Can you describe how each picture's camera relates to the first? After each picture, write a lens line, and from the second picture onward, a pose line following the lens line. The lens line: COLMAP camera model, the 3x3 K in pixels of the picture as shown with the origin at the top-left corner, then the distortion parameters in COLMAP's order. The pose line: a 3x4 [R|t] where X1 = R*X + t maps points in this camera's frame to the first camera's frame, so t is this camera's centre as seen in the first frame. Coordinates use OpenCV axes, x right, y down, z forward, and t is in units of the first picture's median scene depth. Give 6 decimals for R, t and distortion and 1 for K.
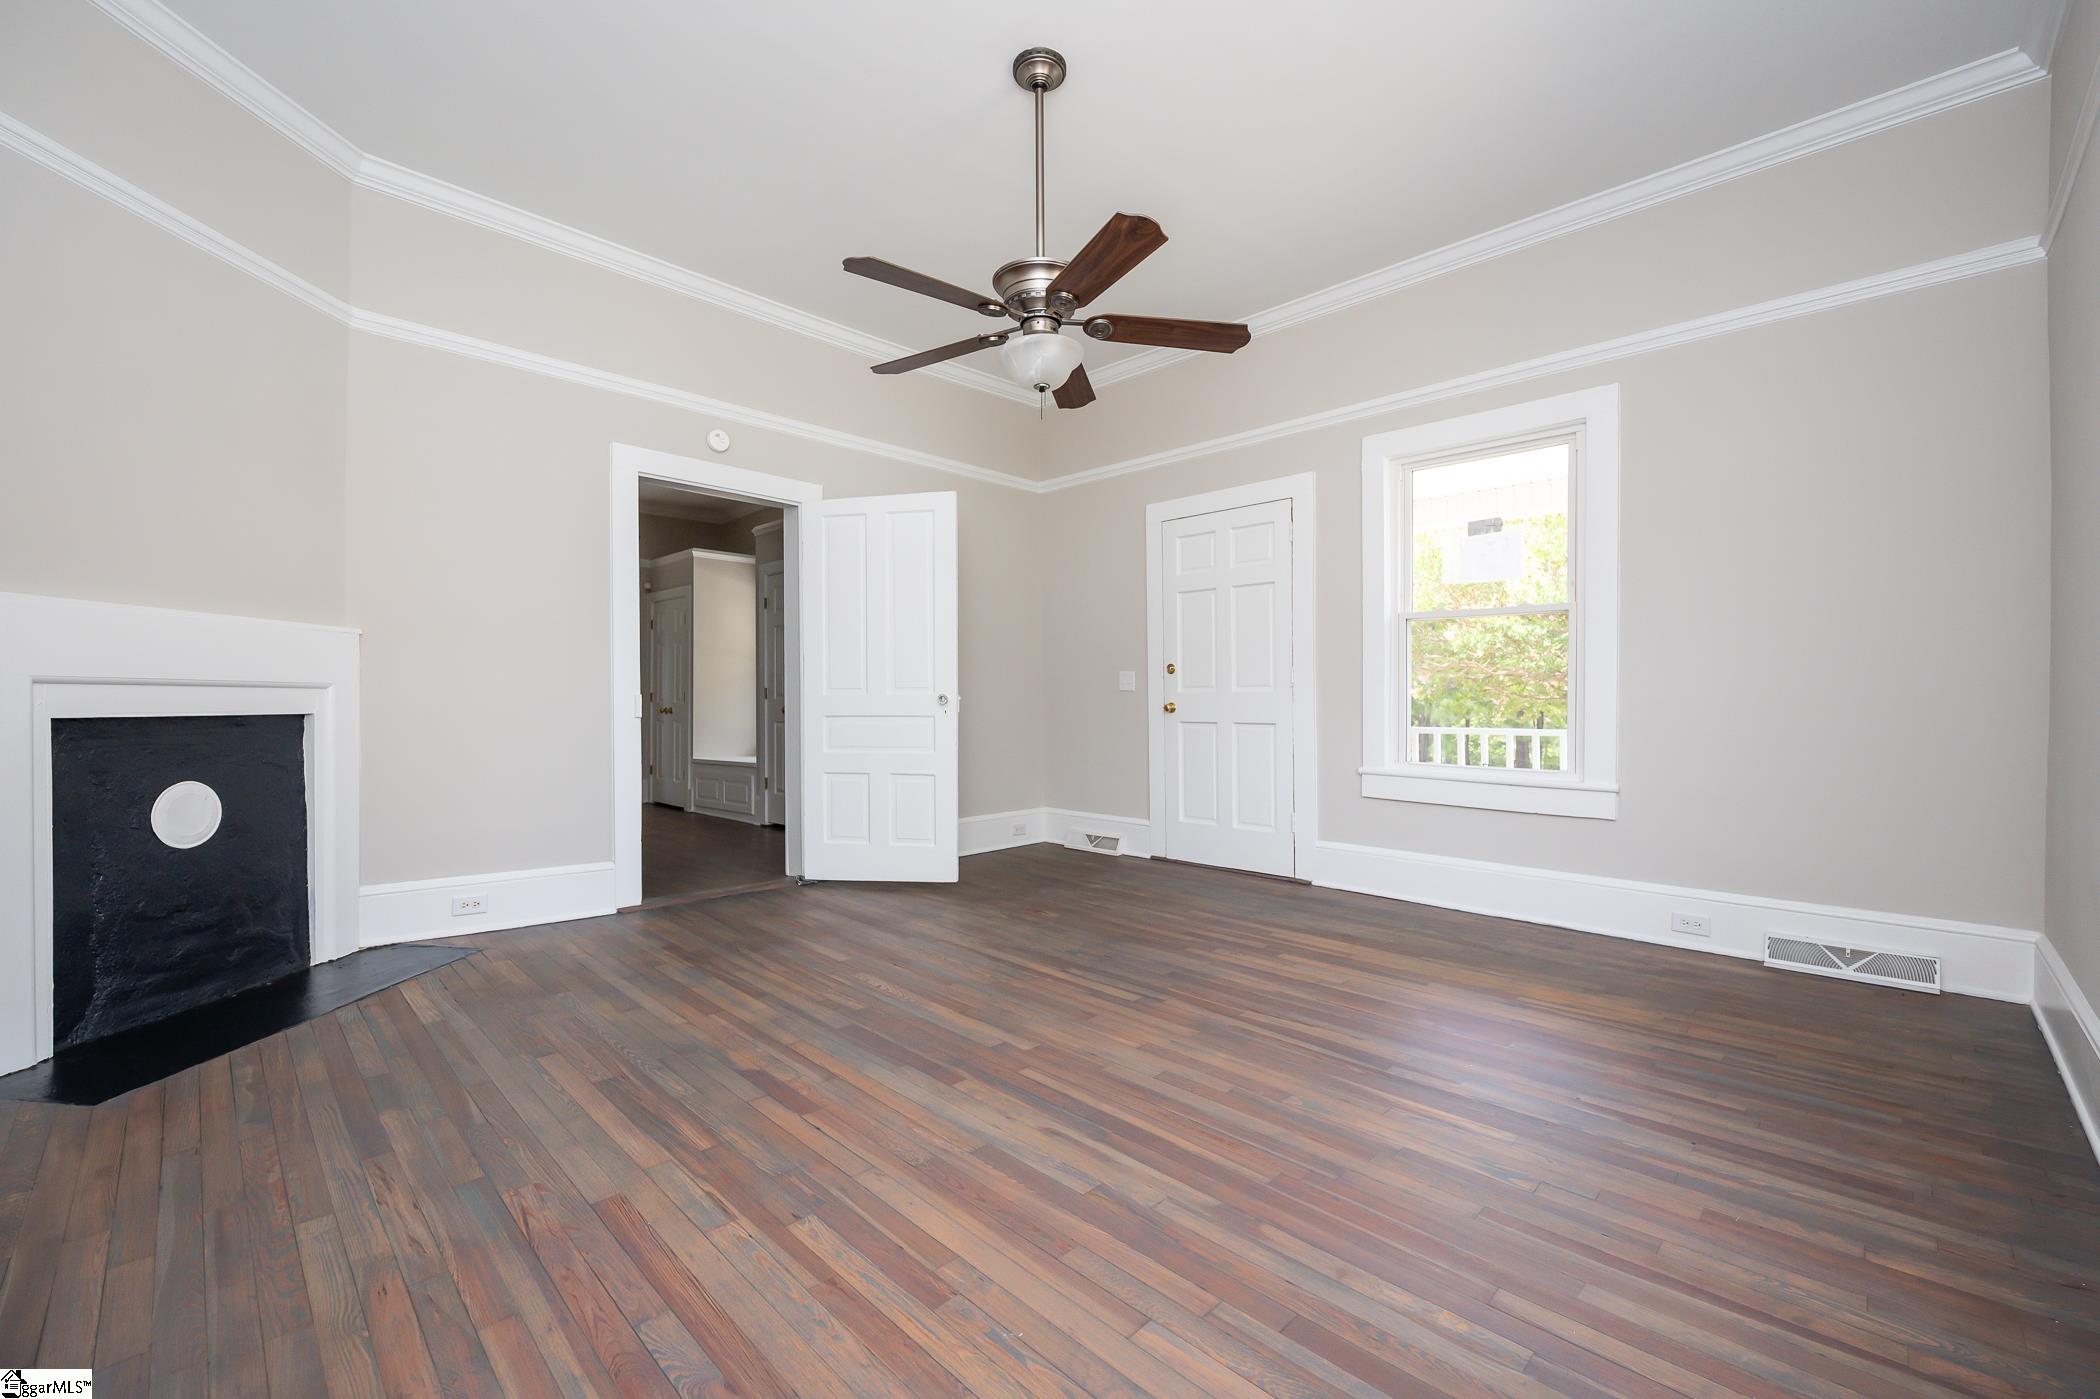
lens RADIAL K [[858.9, 0, 1045.8], [0, 858.9, 703.8], [0, 0, 1]] dist [-0.003395, -0.000324]
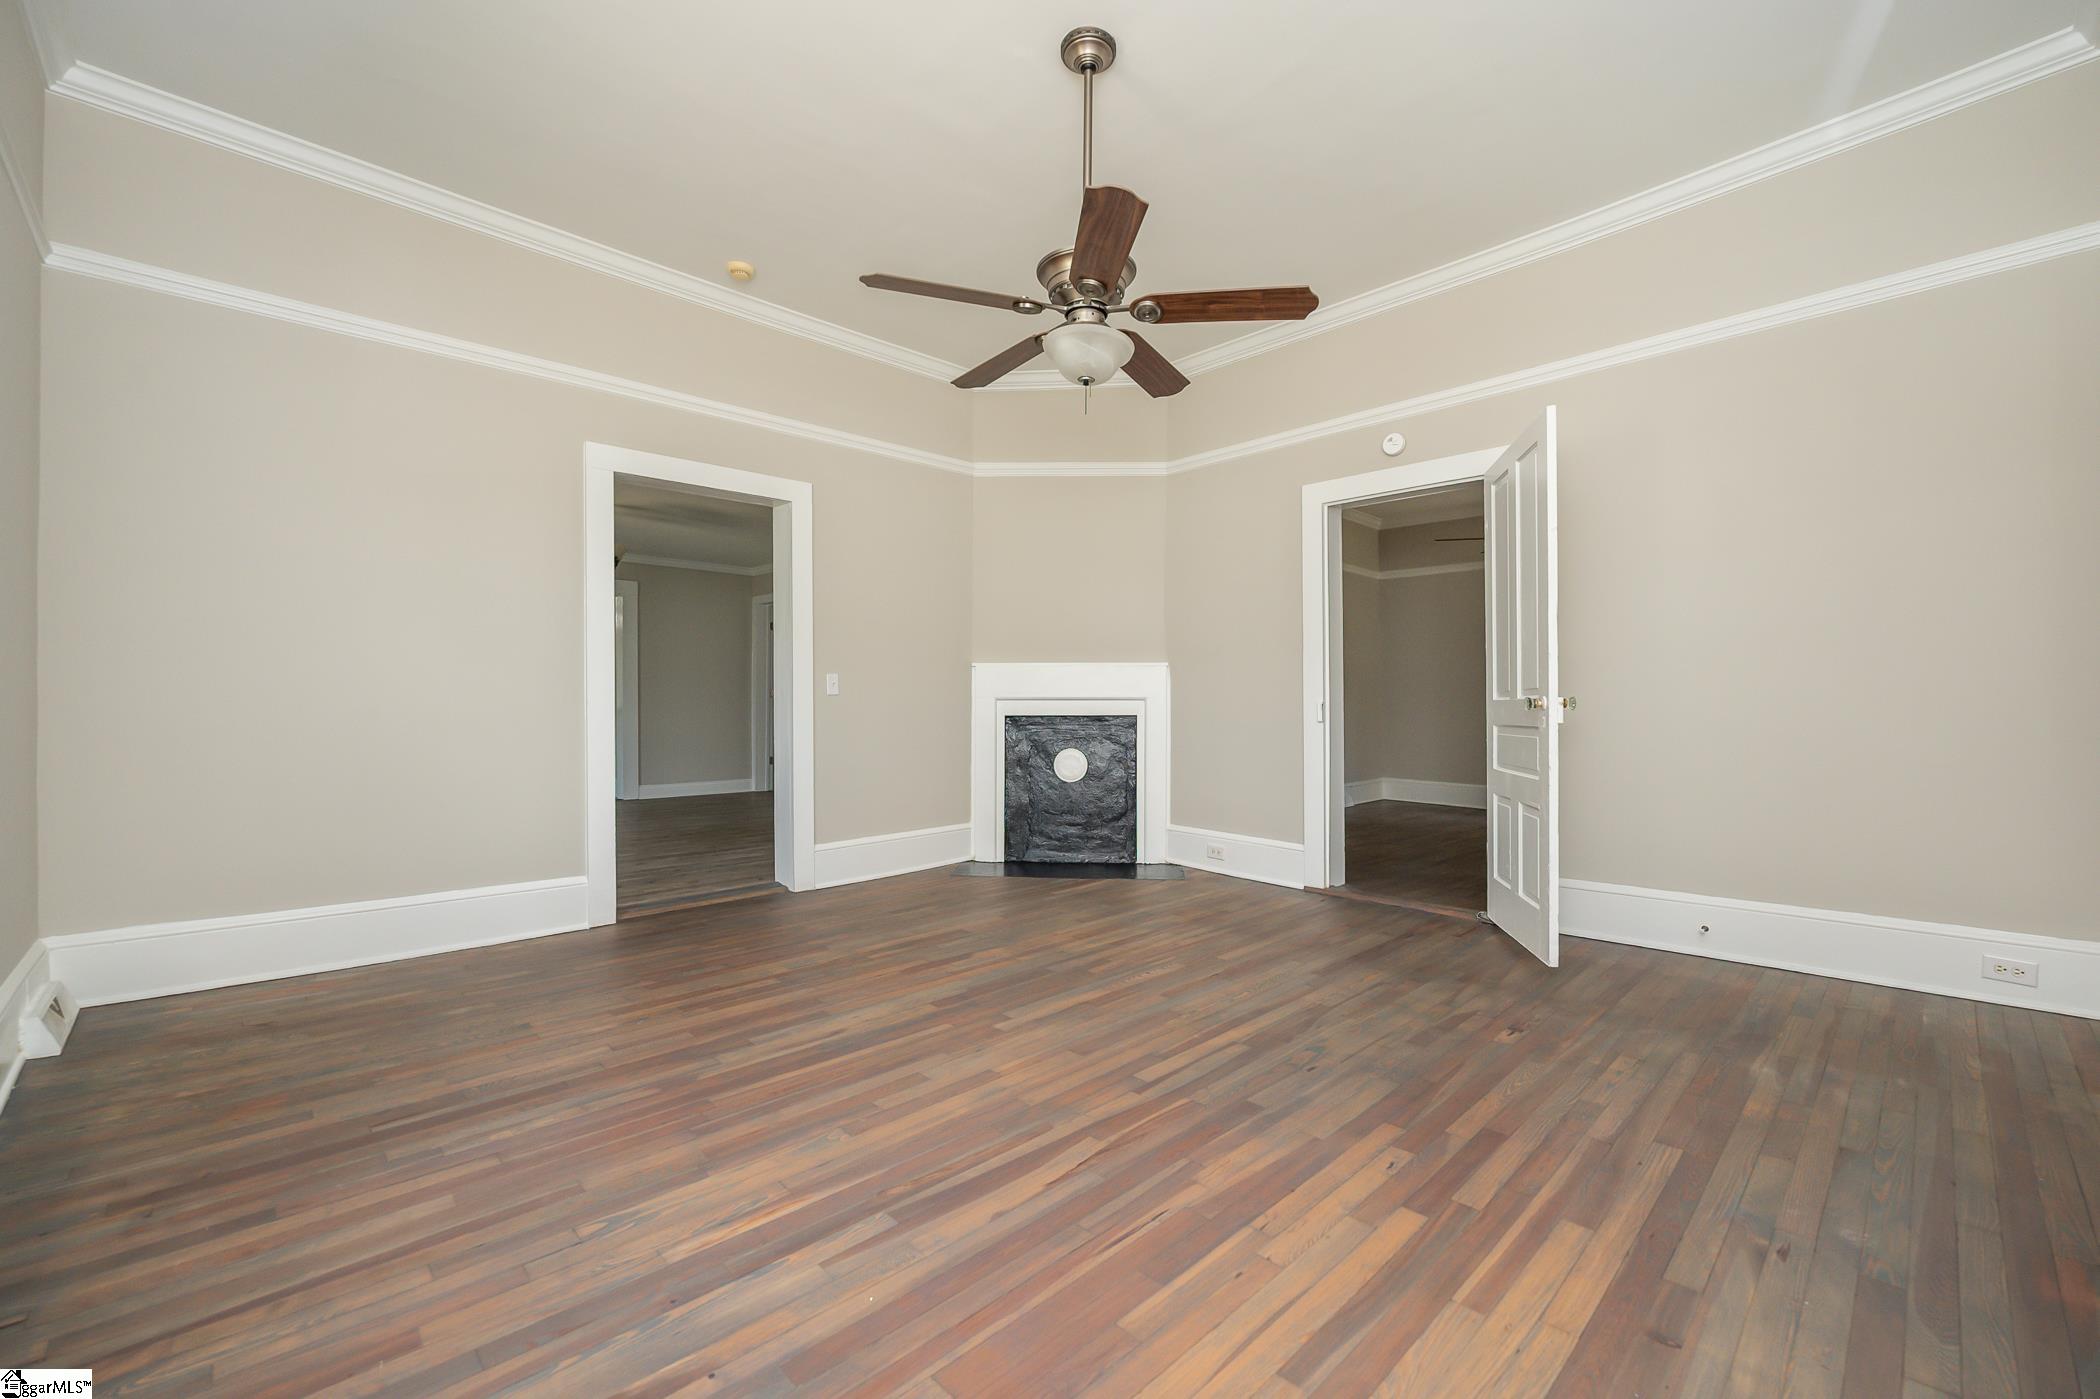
lens RADIAL K [[847.8, 0, 1059.2], [0, 847.8, 724.4], [0, 0, 1]] dist [-0.007264, 0.000079]
pose [[-0.015258, 0.018337, -0.999715, 0.947196], [-0.002446, 0.999828, 0.018377, -0.001589], [0.999881, 0.002725, -0.015211, 0.991661]]
